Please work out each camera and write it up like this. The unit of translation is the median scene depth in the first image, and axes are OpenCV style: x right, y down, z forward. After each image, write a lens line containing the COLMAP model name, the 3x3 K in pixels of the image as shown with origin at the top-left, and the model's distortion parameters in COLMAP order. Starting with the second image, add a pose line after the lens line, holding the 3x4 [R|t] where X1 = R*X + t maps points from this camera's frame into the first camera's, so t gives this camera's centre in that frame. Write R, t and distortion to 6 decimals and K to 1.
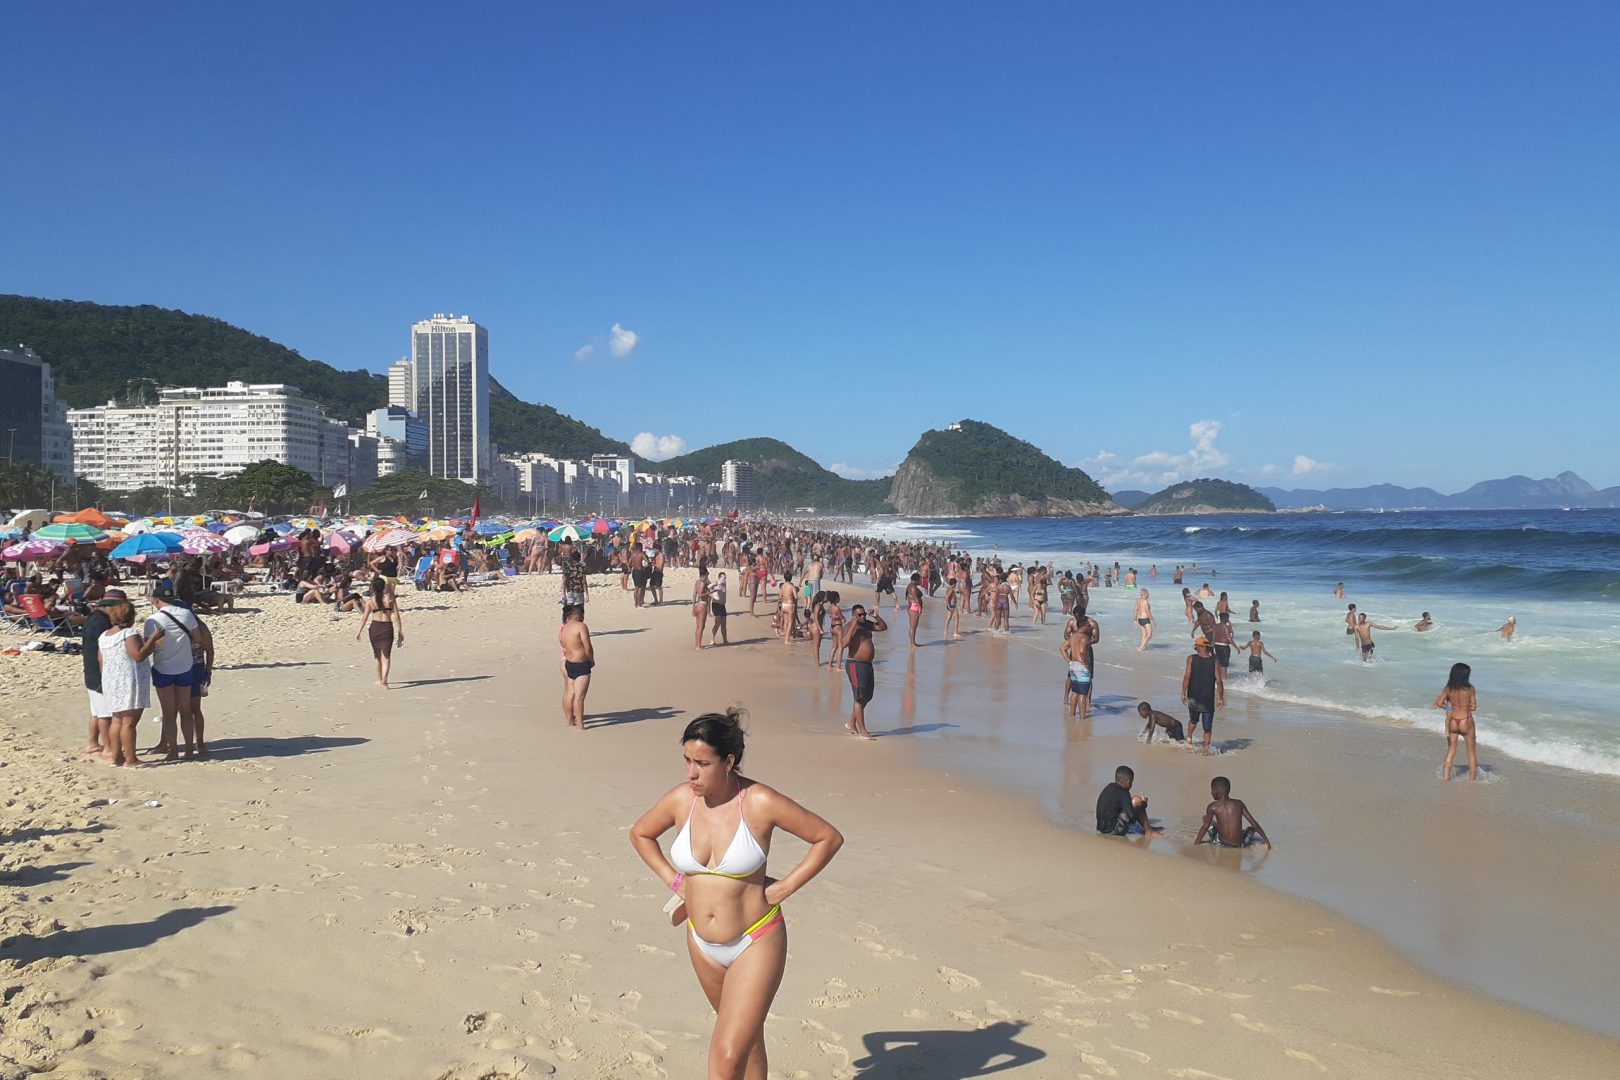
lens RADIAL K [[1000.1, 0, 810.0], [0, 1000.1, 540.0], [0, 0, 1]] dist [0.059105, -0.001852]
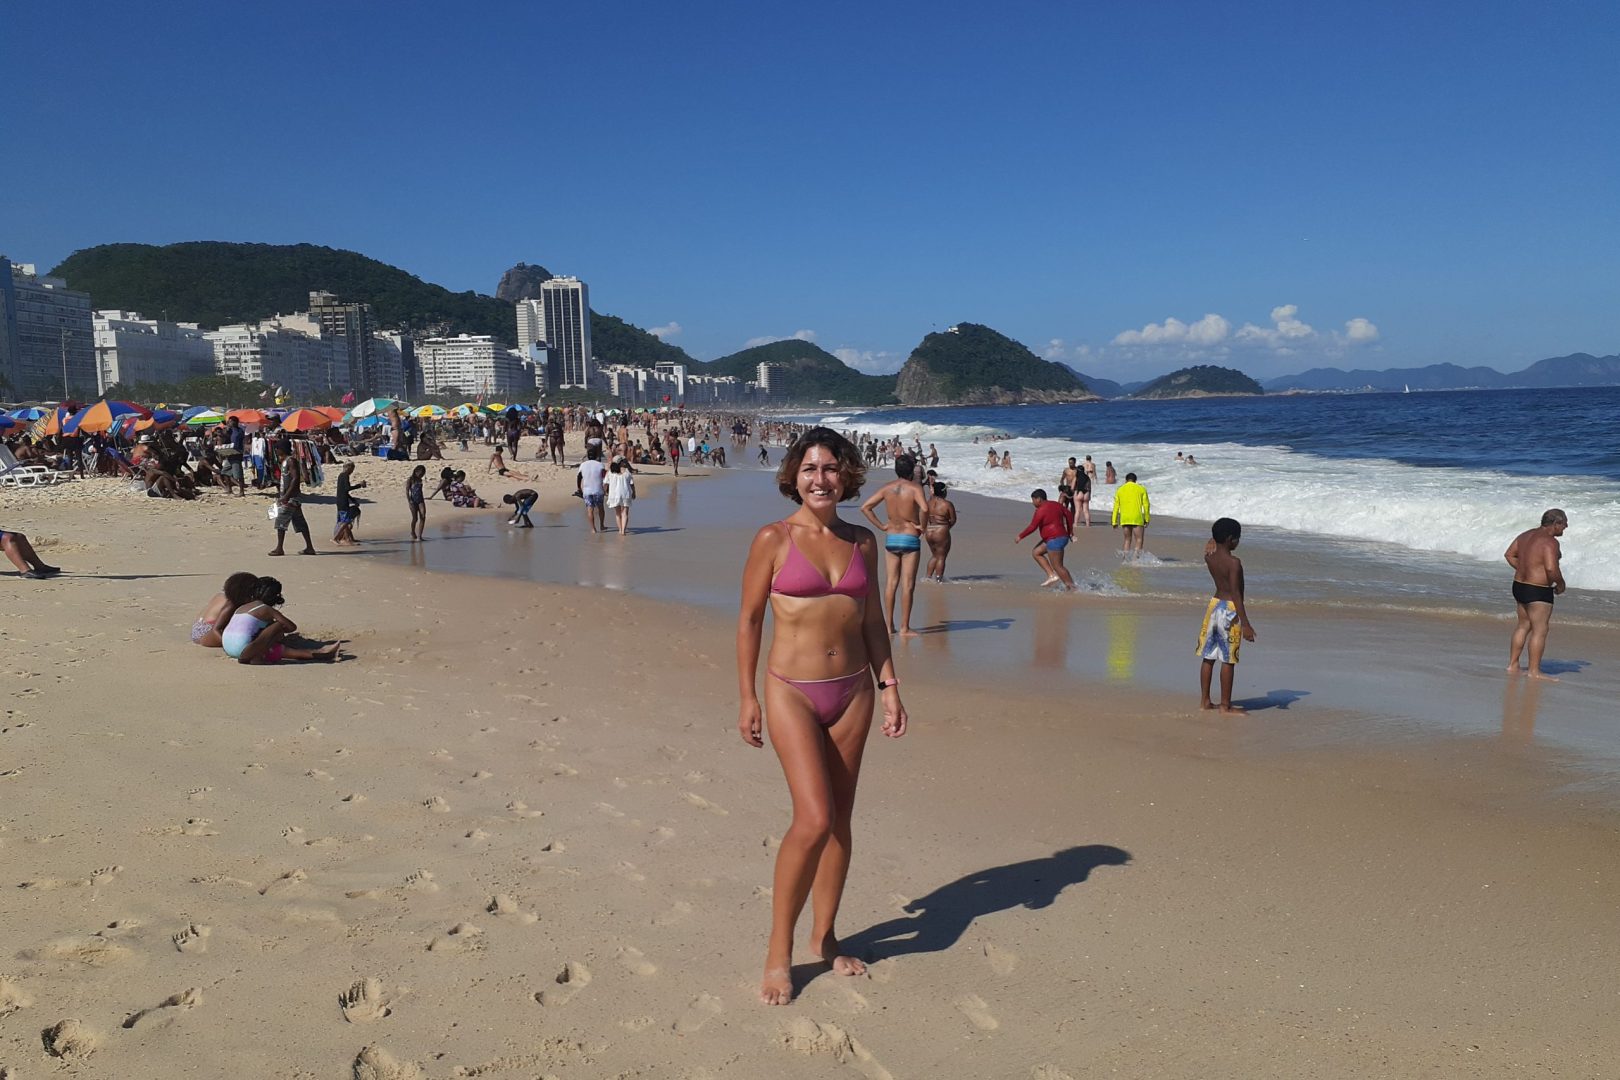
lens RADIAL K [[1000.1, 0, 810.0], [0, 1000.1, 540.0], [0, 0, 1]] dist [0.059105, -0.001852]
pose [[0.998376, -0.005229, -0.056723, 0.049857], [0.011317, 0.994136, 0.107543, 0.007108], [0.055828, -0.108011, 0.992581, -0.270002]]
